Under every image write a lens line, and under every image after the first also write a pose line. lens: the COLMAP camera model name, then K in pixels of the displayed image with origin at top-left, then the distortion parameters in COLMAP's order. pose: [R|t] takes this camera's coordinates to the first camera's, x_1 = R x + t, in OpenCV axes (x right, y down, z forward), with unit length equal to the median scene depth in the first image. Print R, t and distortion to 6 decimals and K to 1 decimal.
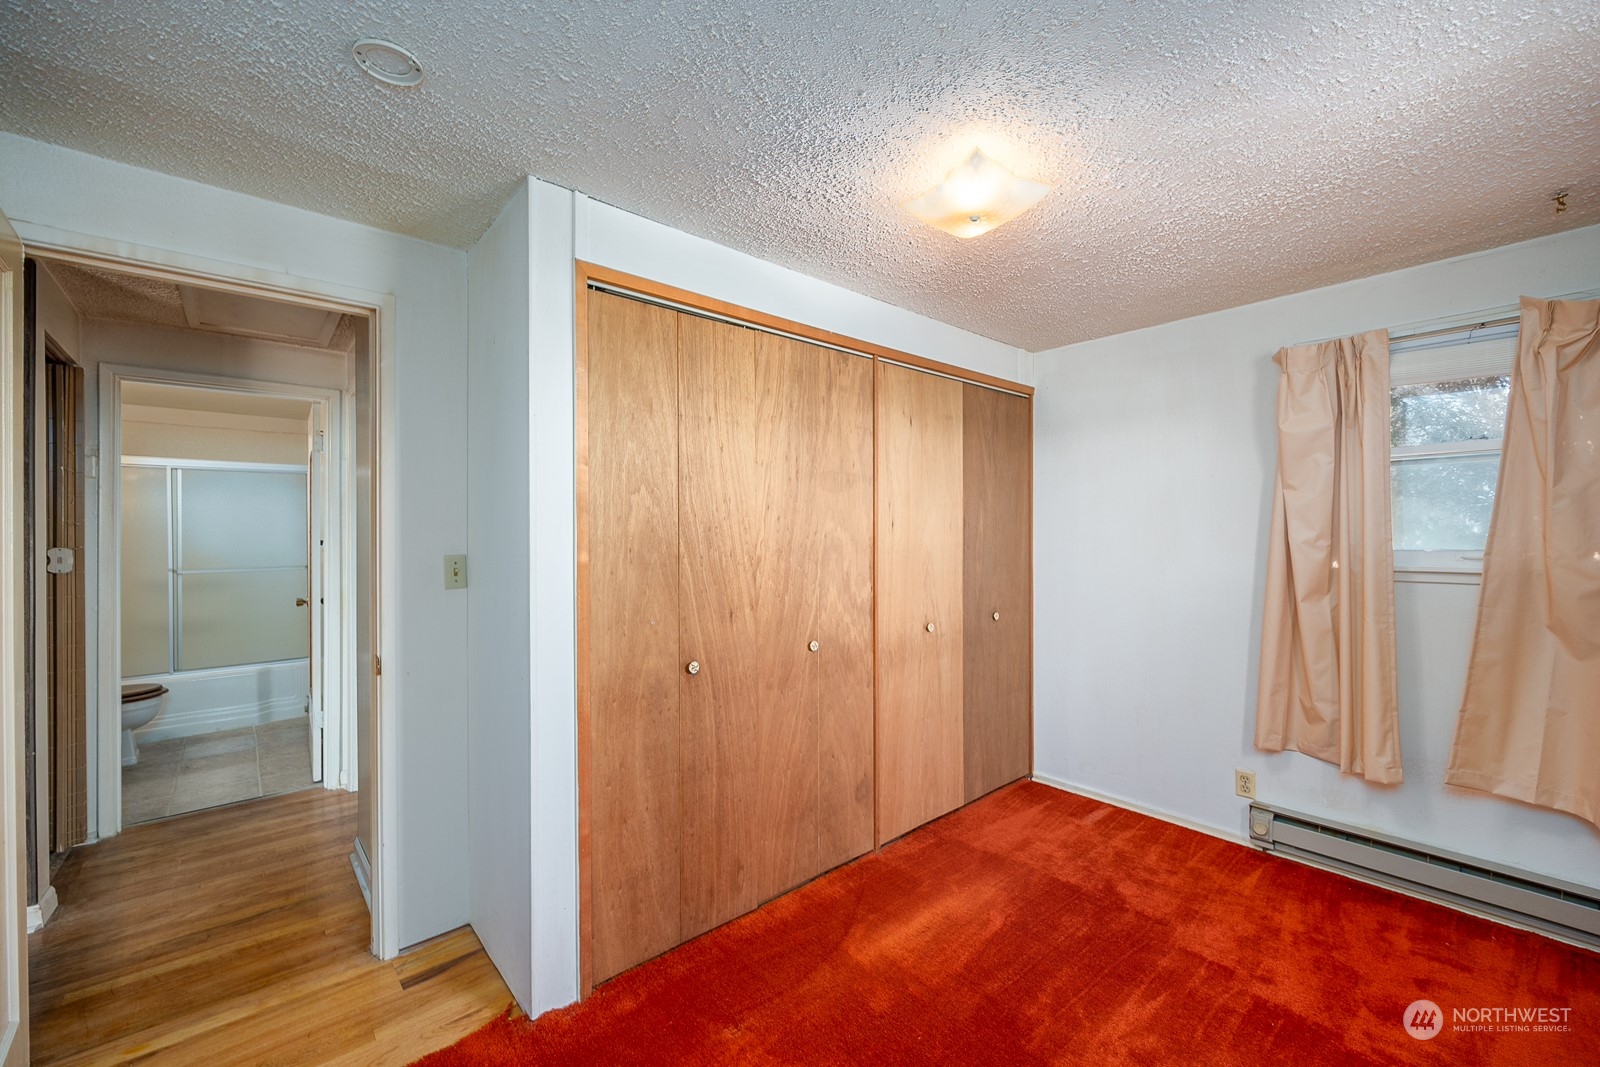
lens RADIAL K [[639.4, 0, 802.2], [0, 639.4, 537.1], [0, 0, 1]] dist [0.000372, 0.000462]
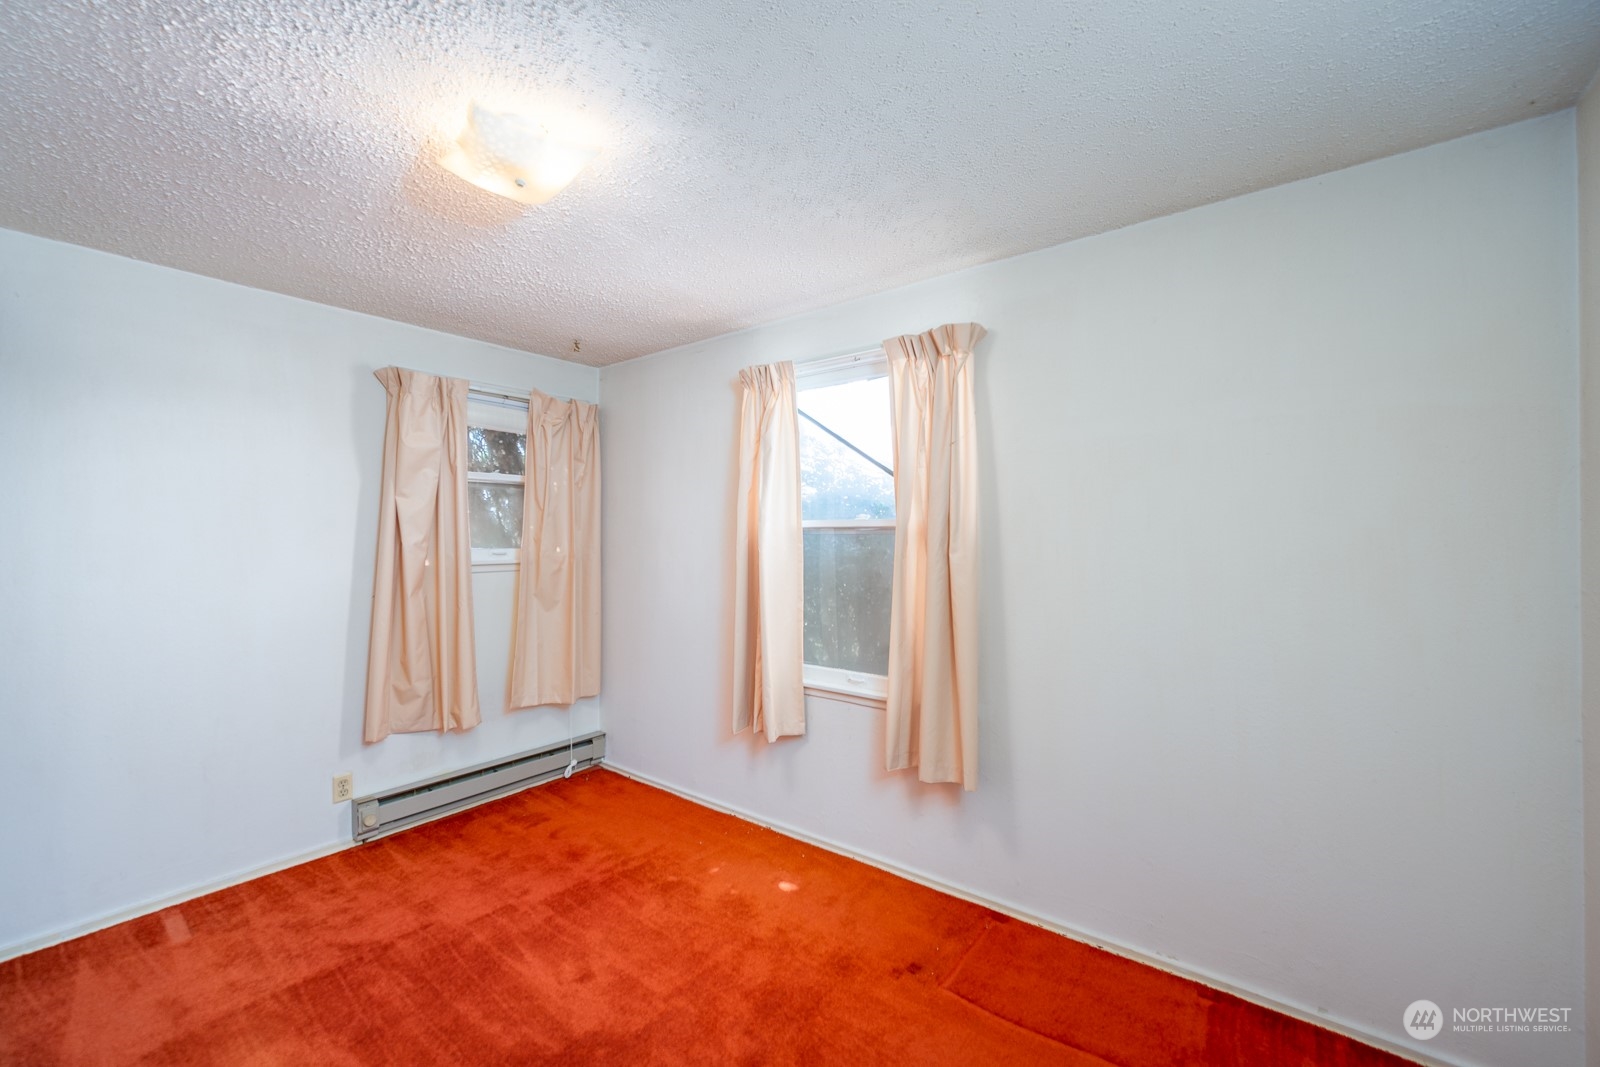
lens RADIAL K [[639.4, 0, 804.4], [0, 639.4, 532.4], [0, 0, 1]] dist [0.000372, 0.000462]
pose [[-0.180212, 0.005867, 0.983610, -0.468665], [0.004993, 0.999975, -0.005050, -0.004089], [-0.983615, 0.004001, -0.180237, 0.524573]]
